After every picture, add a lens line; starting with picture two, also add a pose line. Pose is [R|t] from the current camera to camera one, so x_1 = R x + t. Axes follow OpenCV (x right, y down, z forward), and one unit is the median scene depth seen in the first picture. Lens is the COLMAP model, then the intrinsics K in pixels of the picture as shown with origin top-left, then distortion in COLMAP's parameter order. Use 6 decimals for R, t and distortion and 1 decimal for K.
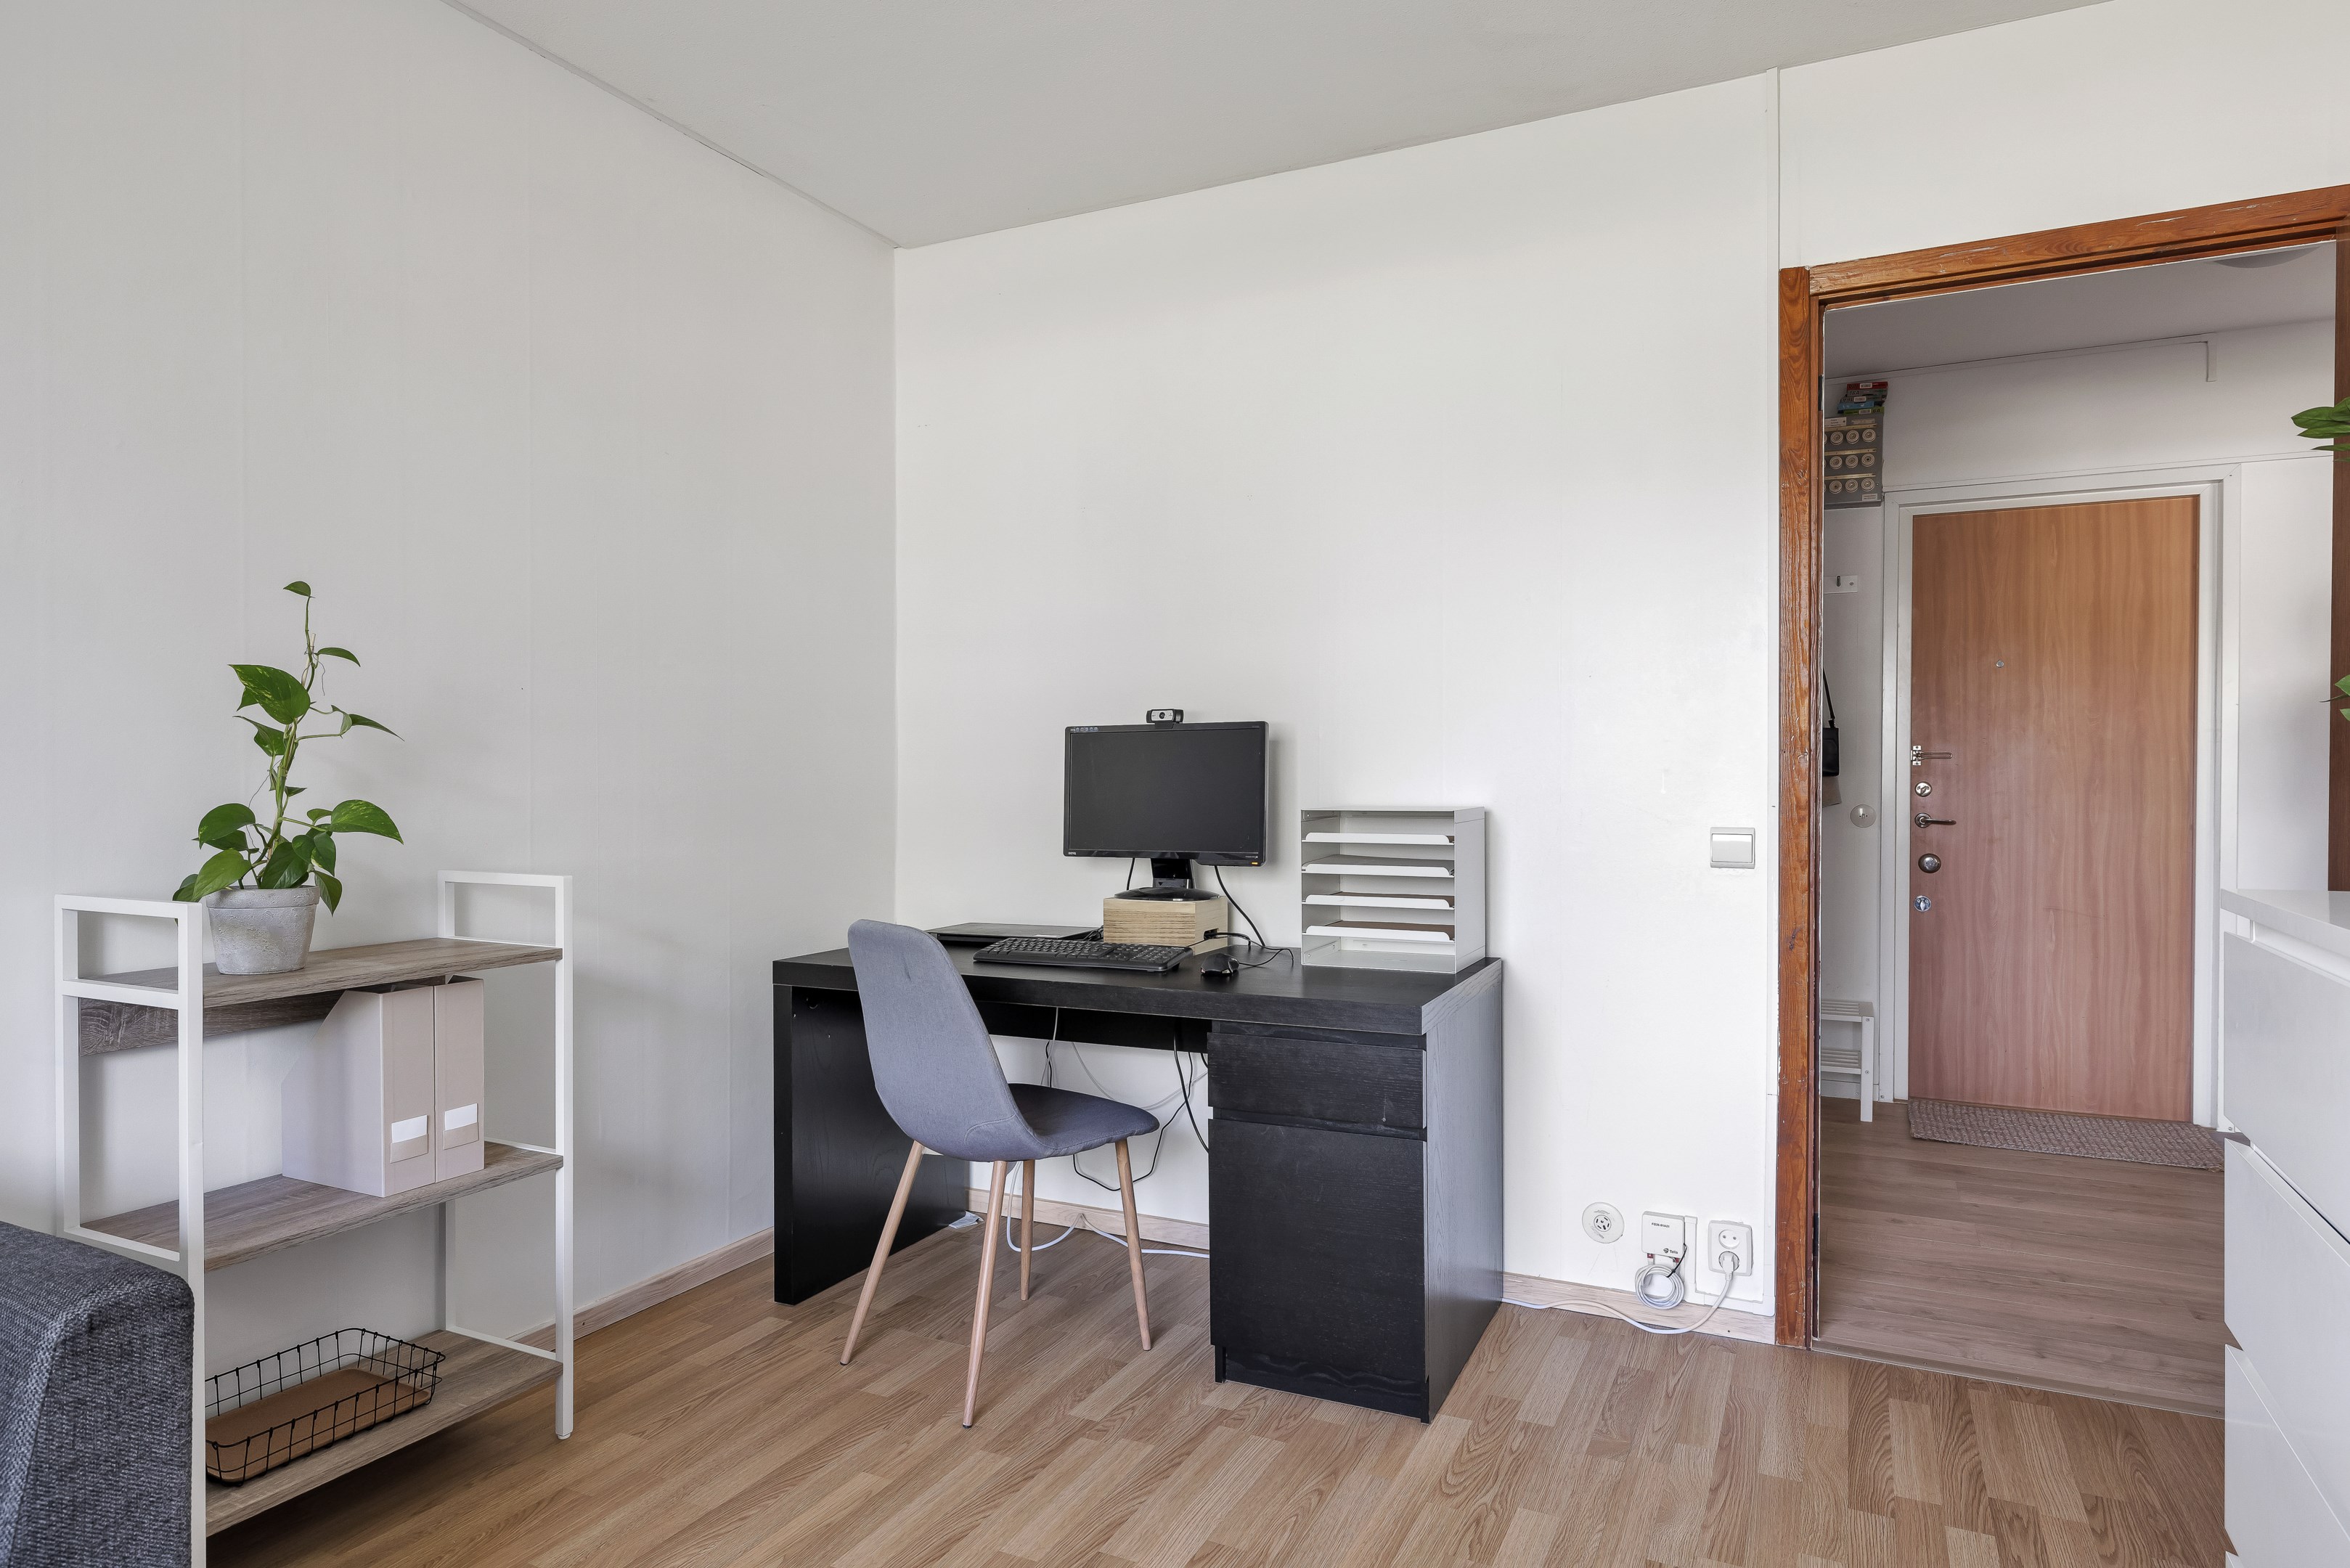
lens RADIAL K [[1358.8, 0, 1174.3], [0, 1358.8, 789.5], [0, 0, 1]] dist [0.003092, -0.000458]
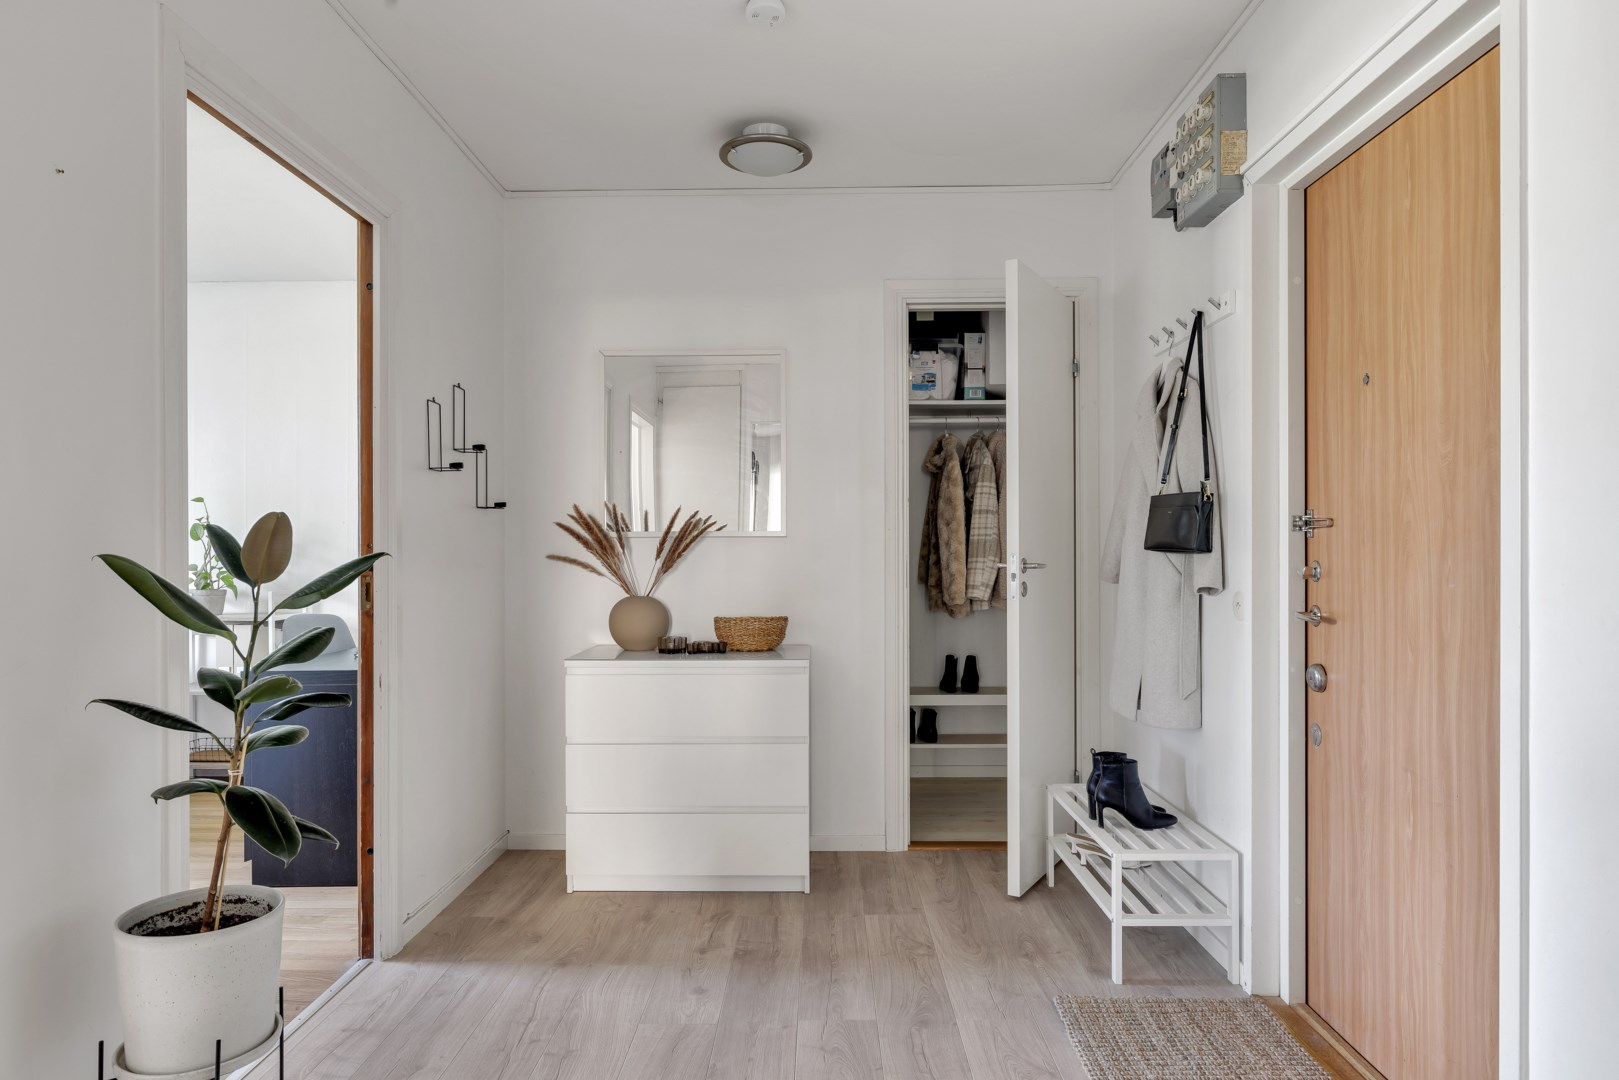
lens RADIAL K [[961.4, 0, 808.1], [0, 961.4, 546.9], [0, 0, 1]] dist [-0.004044, -0.000103]
pose [[0.430884, -0.005326, -0.902392, 0.918641], [0.002843, 0.999986, -0.004545, -0.011326], [0.902403, -0.000607, 0.430893, 0.570385]]
